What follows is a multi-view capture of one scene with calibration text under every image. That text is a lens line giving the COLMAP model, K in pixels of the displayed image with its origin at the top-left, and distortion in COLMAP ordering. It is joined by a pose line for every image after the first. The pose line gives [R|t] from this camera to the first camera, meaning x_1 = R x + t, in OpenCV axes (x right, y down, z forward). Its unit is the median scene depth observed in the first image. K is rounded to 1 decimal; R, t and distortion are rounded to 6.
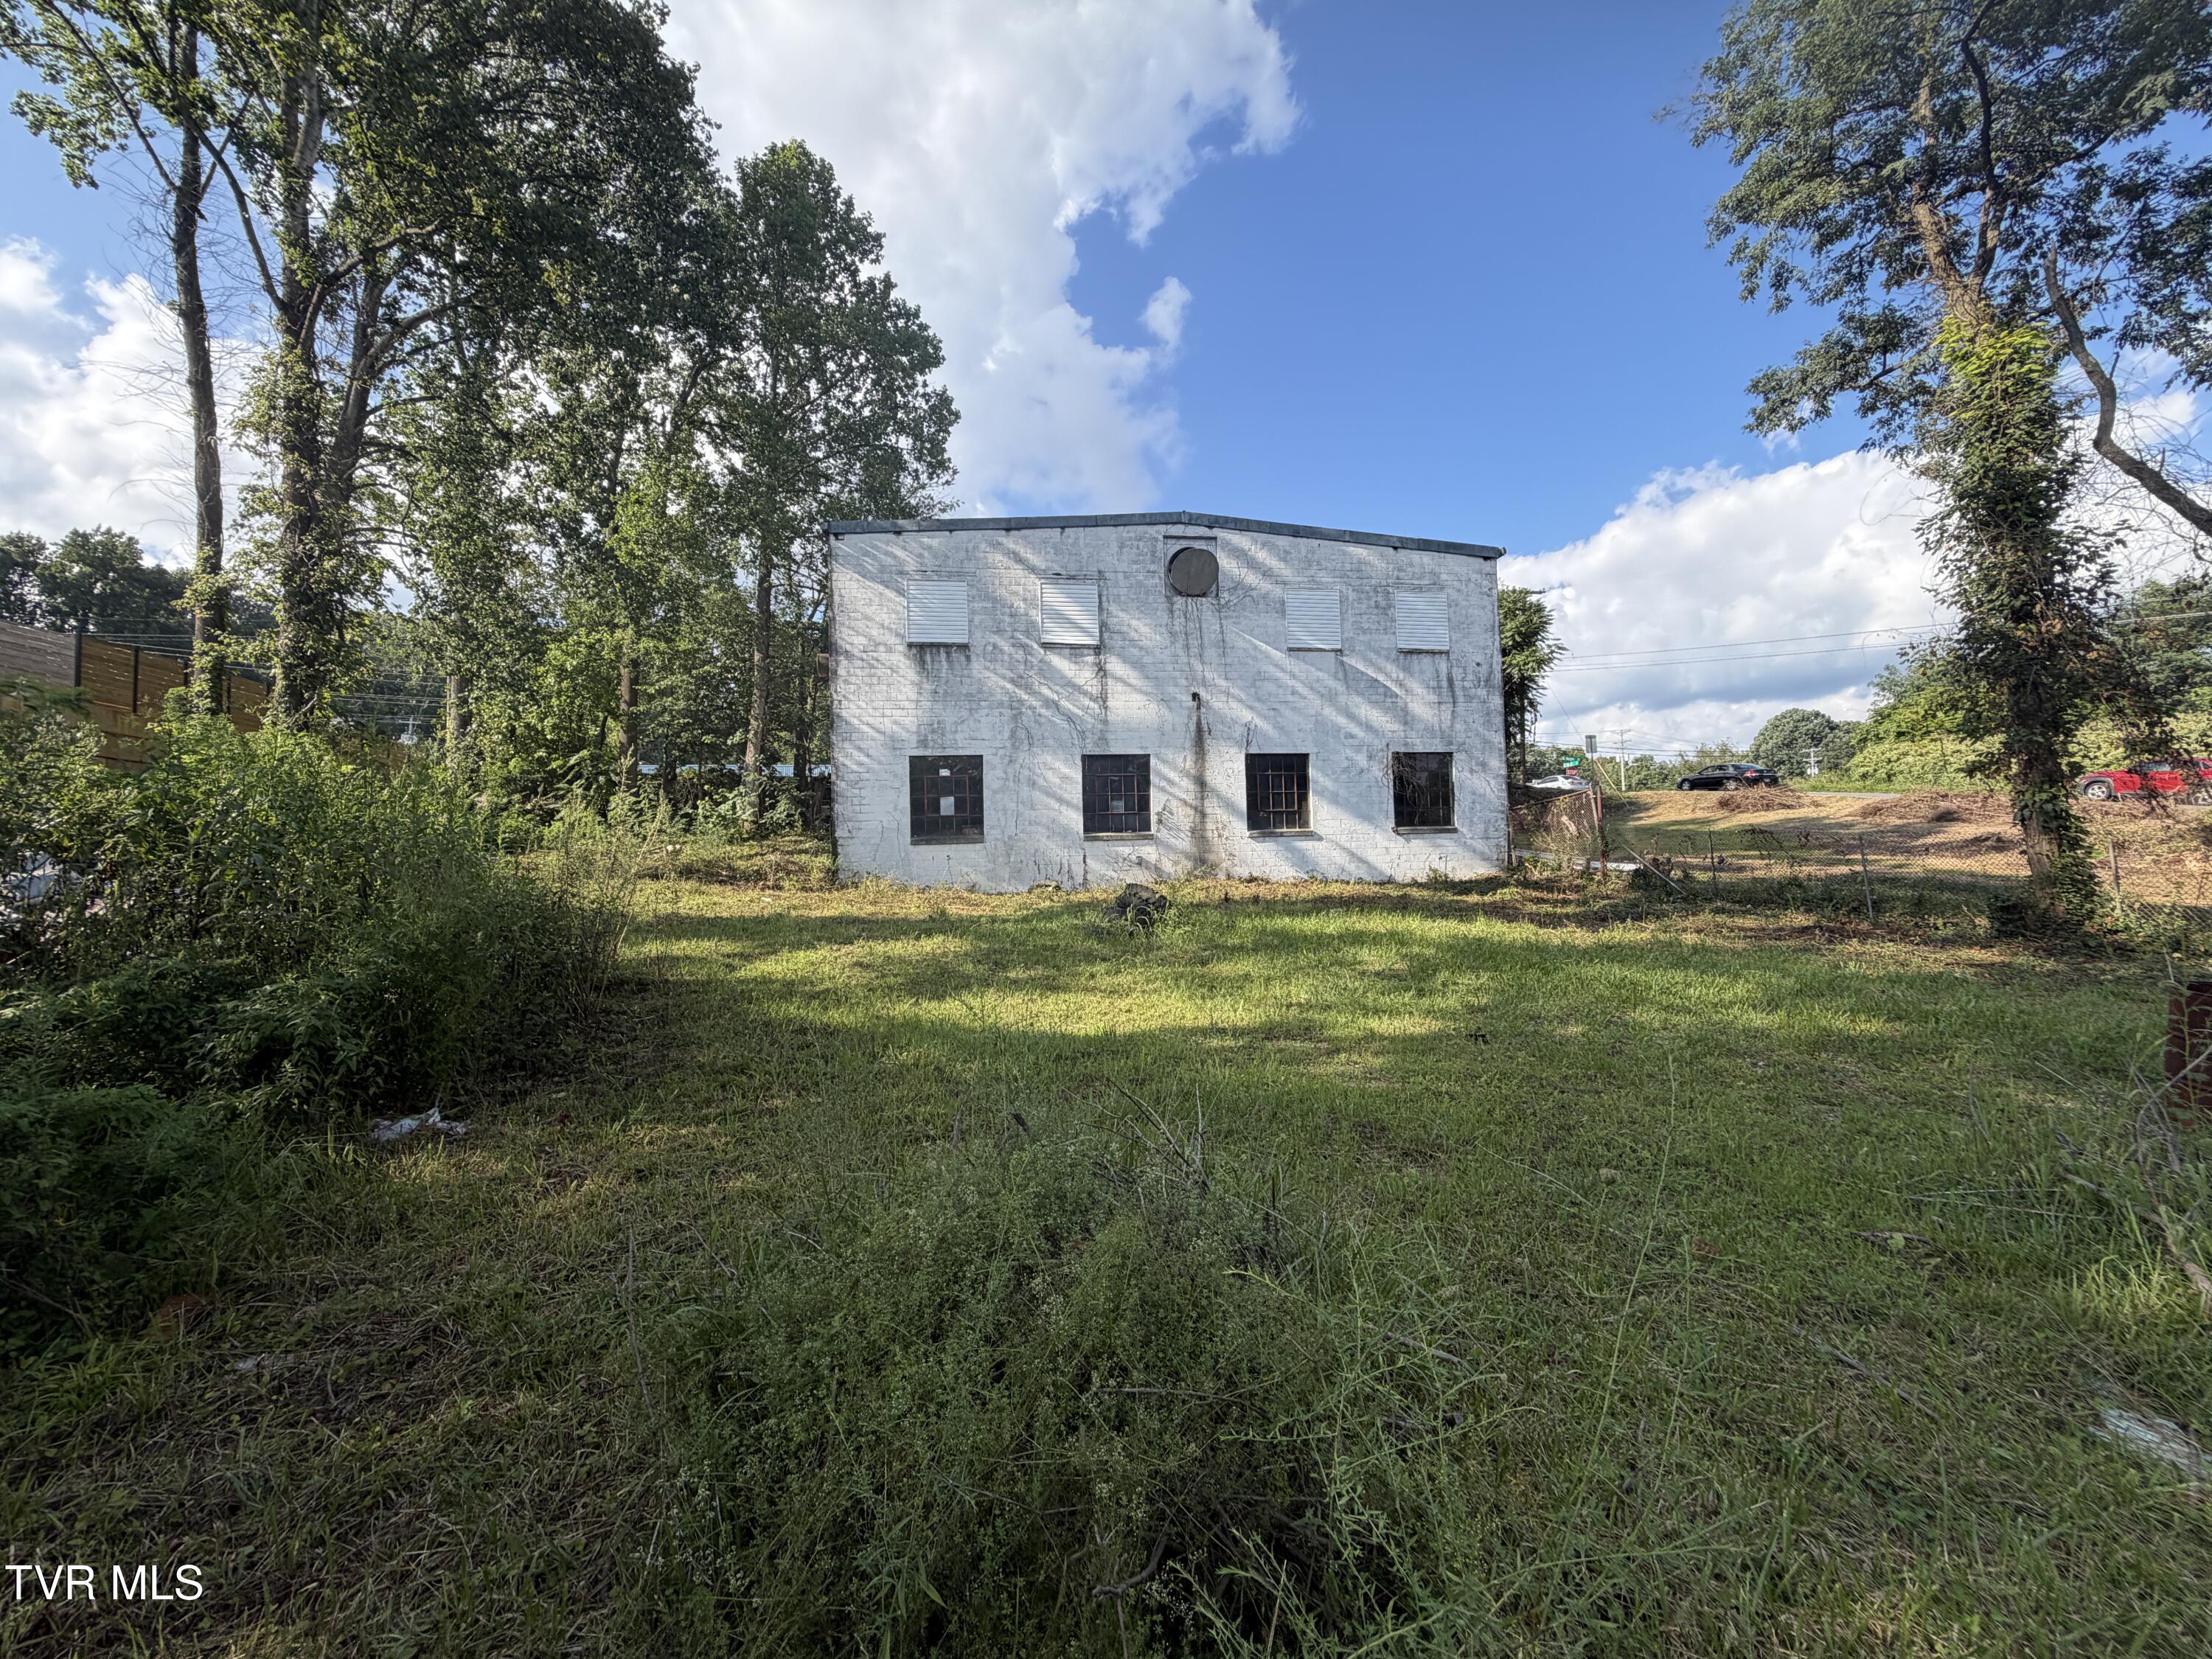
lens RADIAL K [[887.3, 0, 1106.0], [0, 887.3, 829.5], [0, 0, 1]] dist [0.000431, 0.000002]
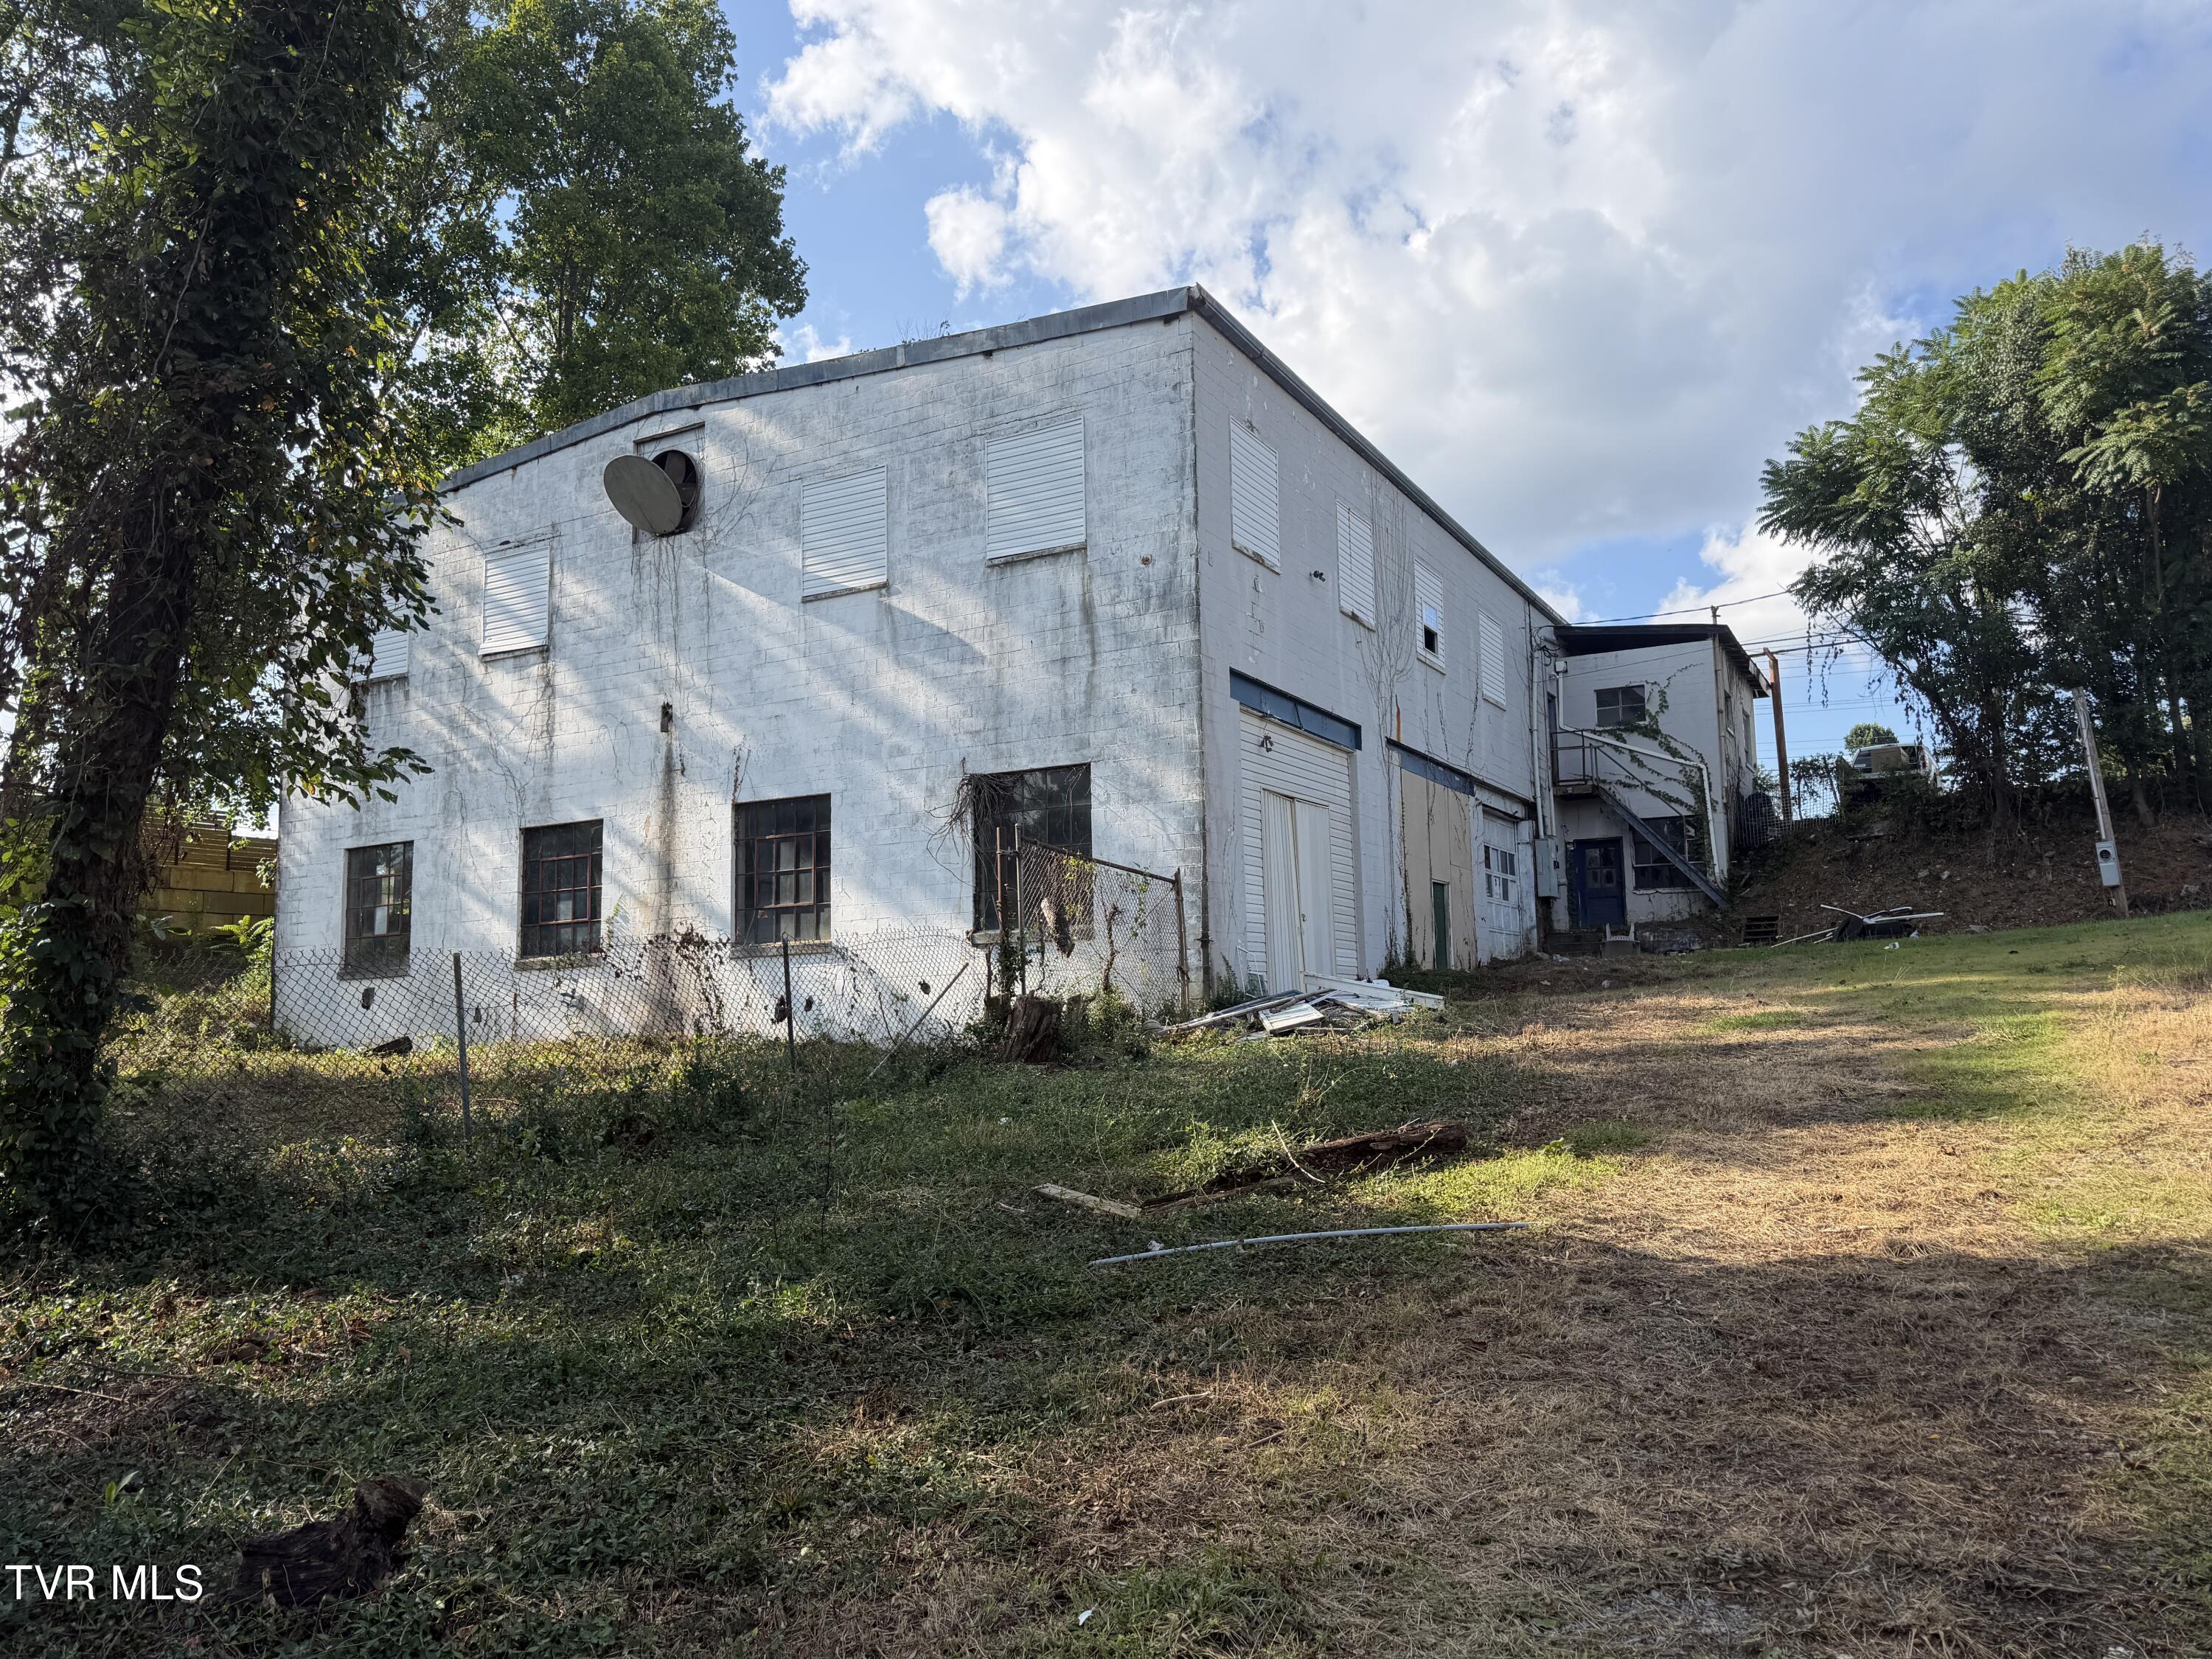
lens RADIAL K [[1555.2, 0, 1106.0], [0, 1555.2, 829.5], [0, 0, 1]] dist [-0.001503, -0.000885]
pose [[0.788038, -0.061748, -0.612523, 0.926666], [0.039527, 0.997979, -0.049753, -0.013769], [0.614357, 0.014996, 0.788886, 0.392056]]
